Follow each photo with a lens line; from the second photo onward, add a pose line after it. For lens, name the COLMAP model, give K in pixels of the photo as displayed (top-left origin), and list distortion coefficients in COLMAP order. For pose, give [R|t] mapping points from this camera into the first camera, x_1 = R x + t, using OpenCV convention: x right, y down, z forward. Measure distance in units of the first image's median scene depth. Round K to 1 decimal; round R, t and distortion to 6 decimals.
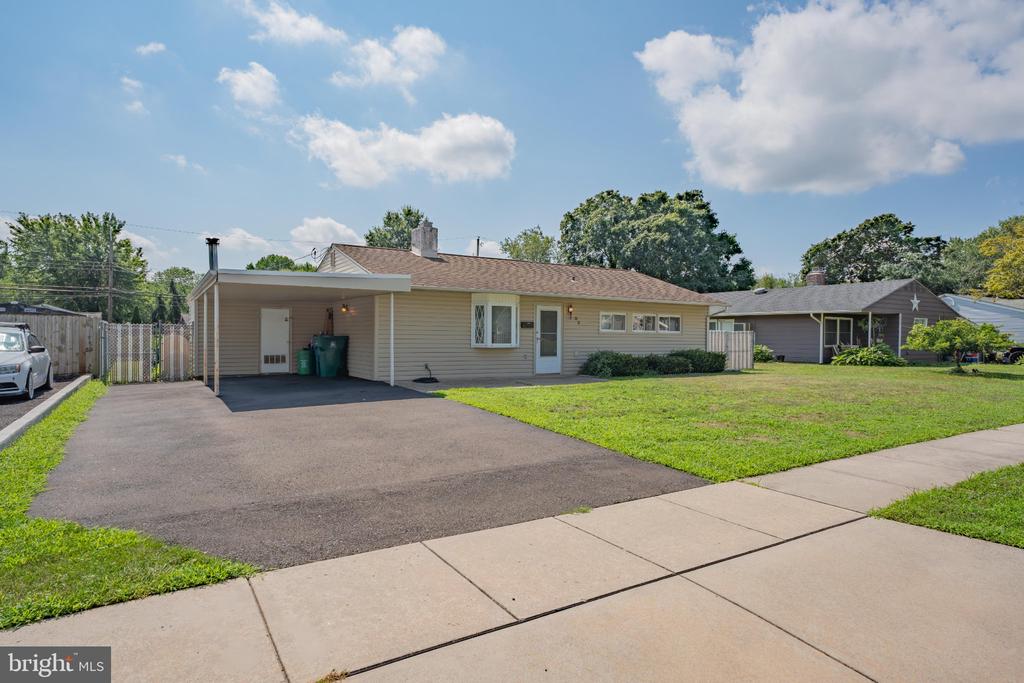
lens RADIAL K [[570.4, 0, 512.0], [0, 570.4, 341.5], [0, 0, 1]] dist [0.000890, 0.000047]
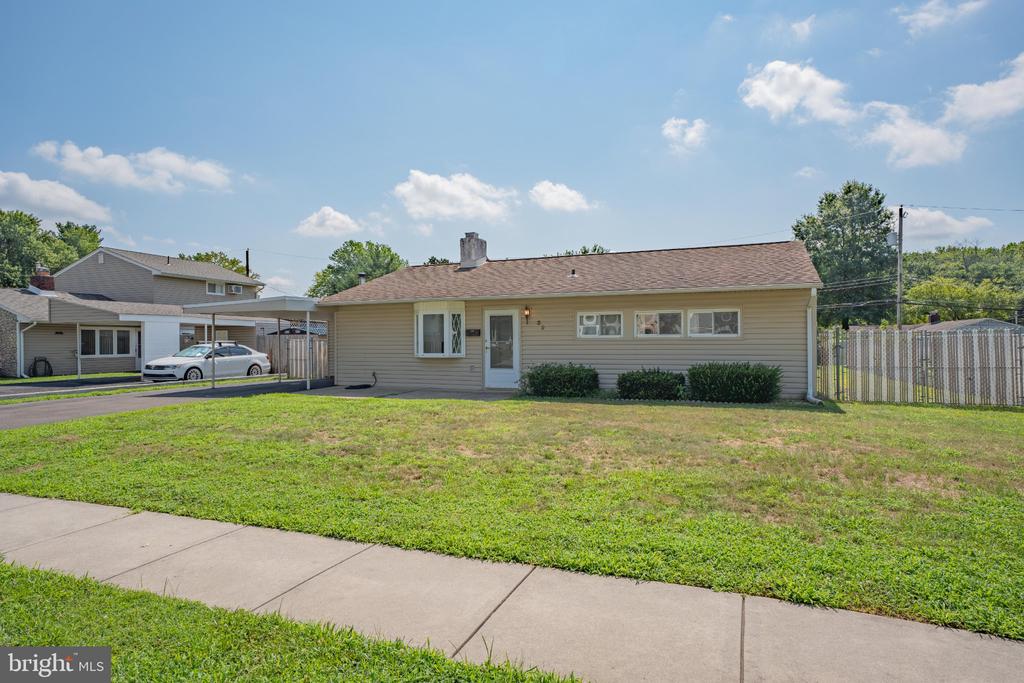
lens RADIAL K [[572.3, 0, 512.0], [0, 572.3, 341.5], [0, 0, 1]] dist [-0.004256, -0.000411]
pose [[0.578001, -0.012456, -0.815941, 0.675687], [0.004910, 0.999918, -0.011787, -0.003481], [0.816021, 0.002807, 0.578015, 0.442671]]
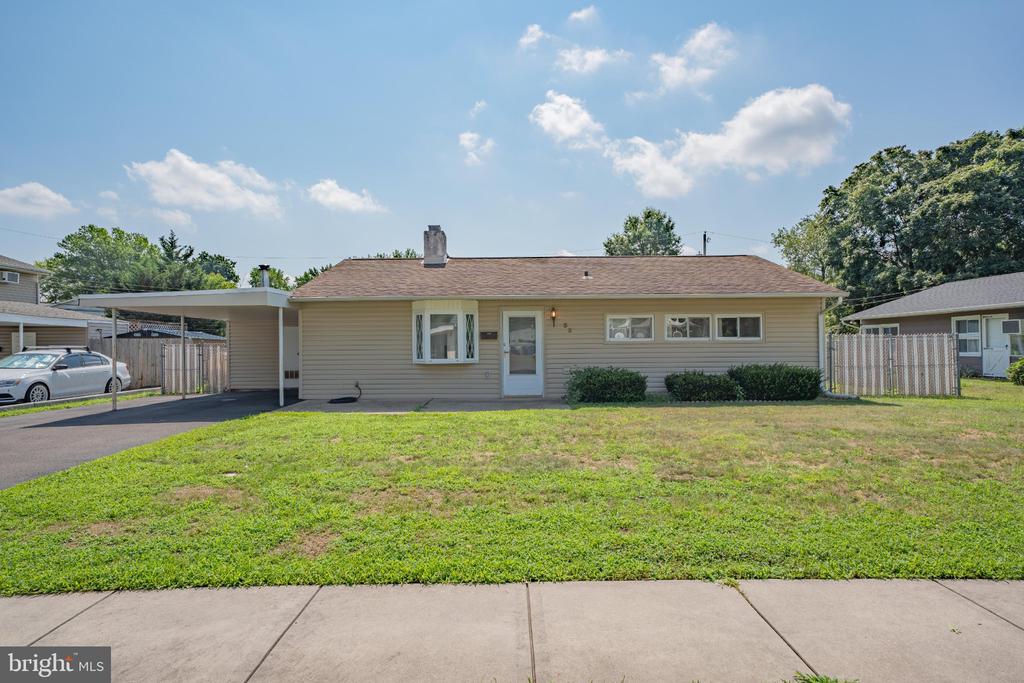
lens RADIAL K [[569.5, 0, 511.2], [0, 569.5, 350.8], [0, 0, 1]] dist [-0.018149, 0.036881]
pose [[0.845877, -0.012103, -0.533241, 0.412084], [0.012396, 0.999919, -0.003033, -0.003598], [0.533234, -0.004045, 0.845958, 0.273852]]
